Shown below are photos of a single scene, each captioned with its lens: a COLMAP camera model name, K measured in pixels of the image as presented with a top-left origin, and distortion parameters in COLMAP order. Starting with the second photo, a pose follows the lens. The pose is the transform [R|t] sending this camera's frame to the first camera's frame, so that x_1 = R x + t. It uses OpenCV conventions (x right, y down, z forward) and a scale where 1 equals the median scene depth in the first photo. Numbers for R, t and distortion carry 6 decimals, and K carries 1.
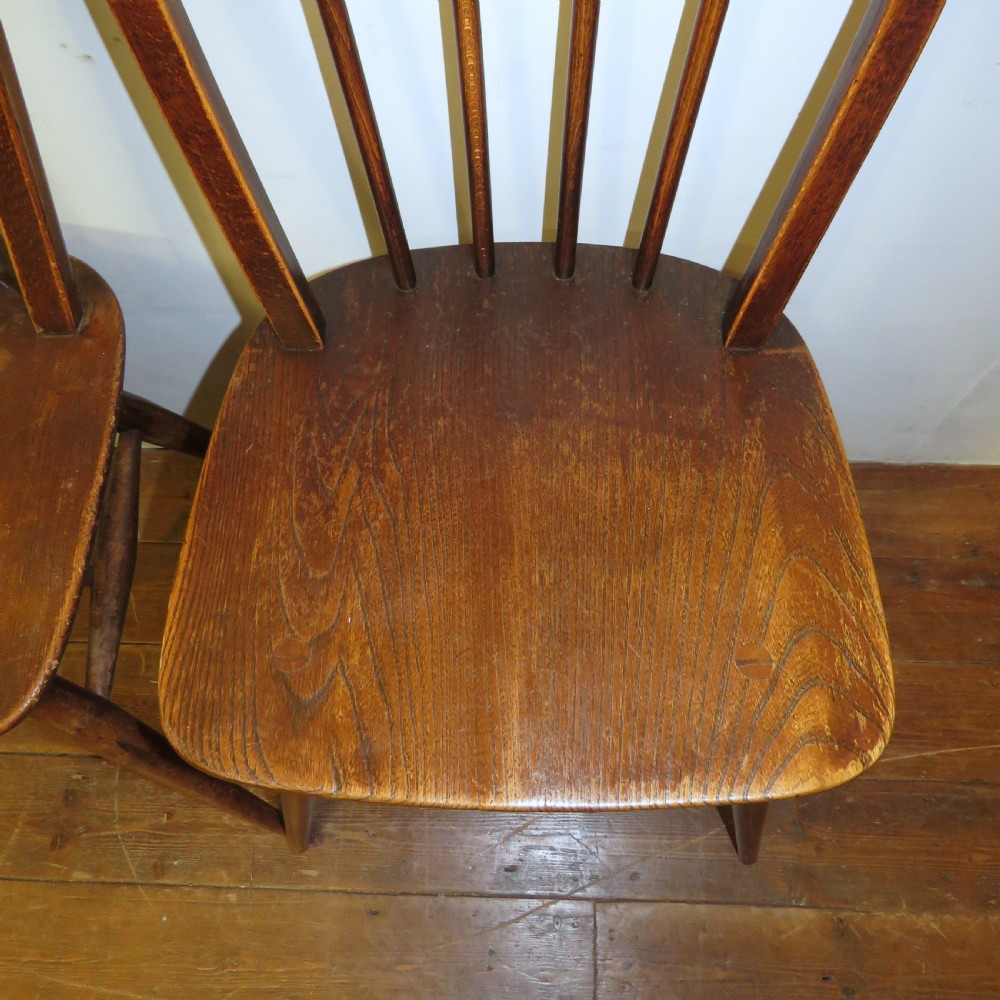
lens RADIAL K [[849.7, 0, 500.0], [0, 849.7, 500.0], [0, 0, 1]] dist [-0.007083, 0.003591]
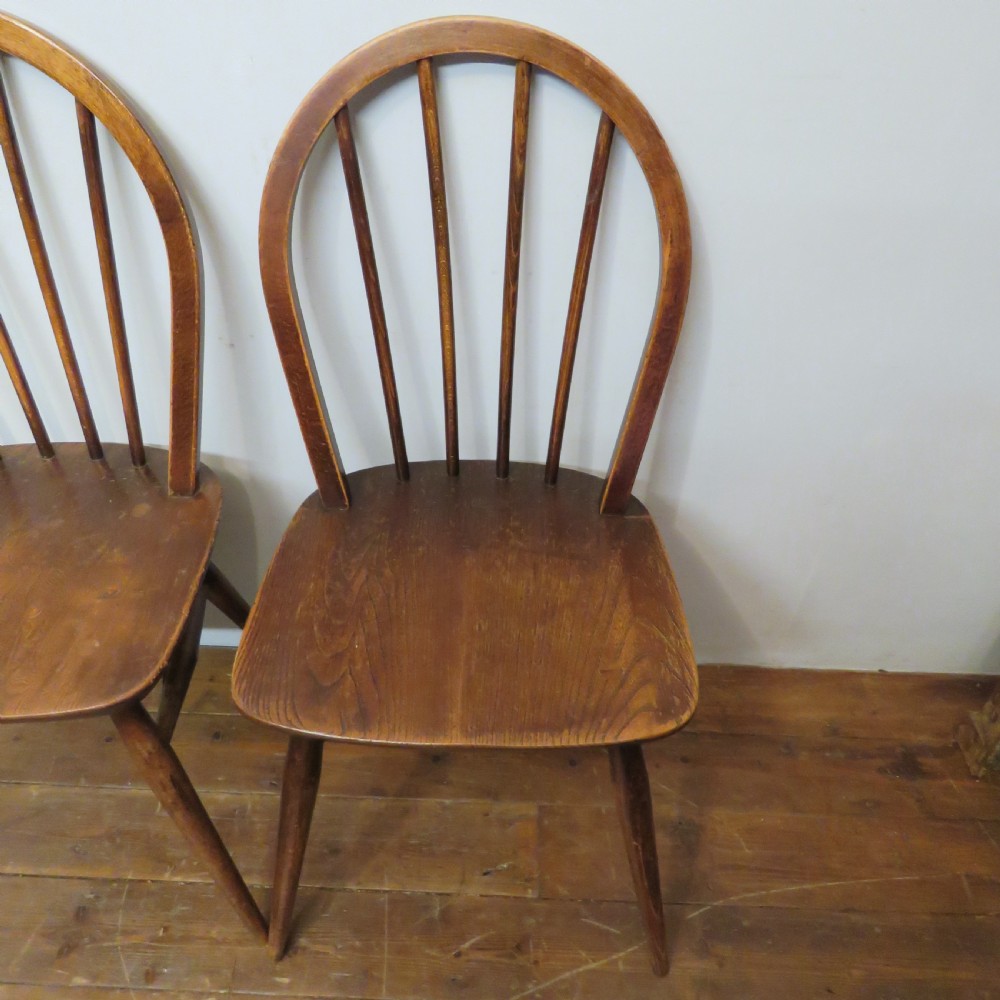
lens RADIAL K [[849.7, 0, 500.0], [0, 849.7, 500.0], [0, 0, 1]] dist [-0.007083, 0.003591]
pose [[0.999351, 0.027792, 0.022905, 0.039773], [-0.016123, 0.913952, -0.405503, 0.470435], [-0.032204, 0.404870, 0.913807, -0.494814]]
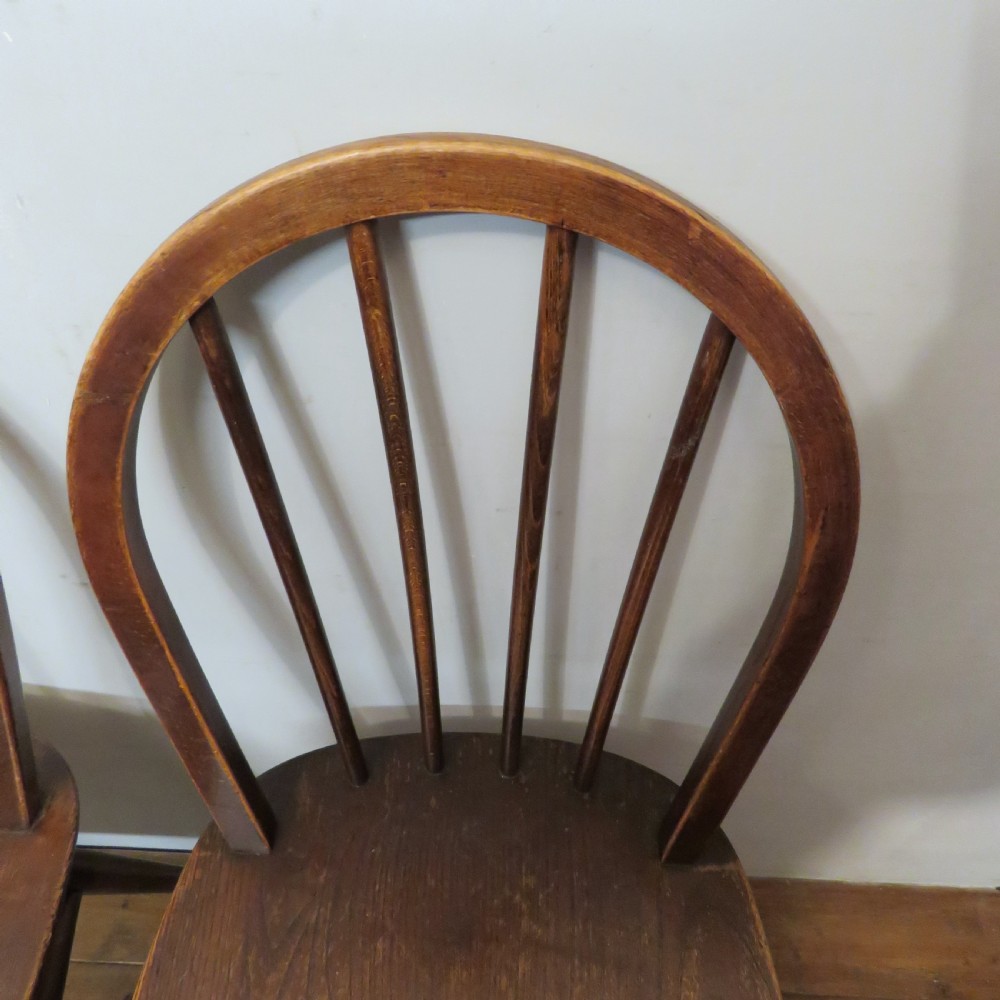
lens RADIAL K [[849.7, 0, 500.0], [0, 849.7, 500.0], [0, 0, 1]] dist [-0.007083, 0.003591]
pose [[0.999226, 0.032100, 0.022733, 0.032413], [-0.023707, 0.952651, -0.303139, -0.294292], [-0.031388, 0.302366, 0.952675, -0.116515]]
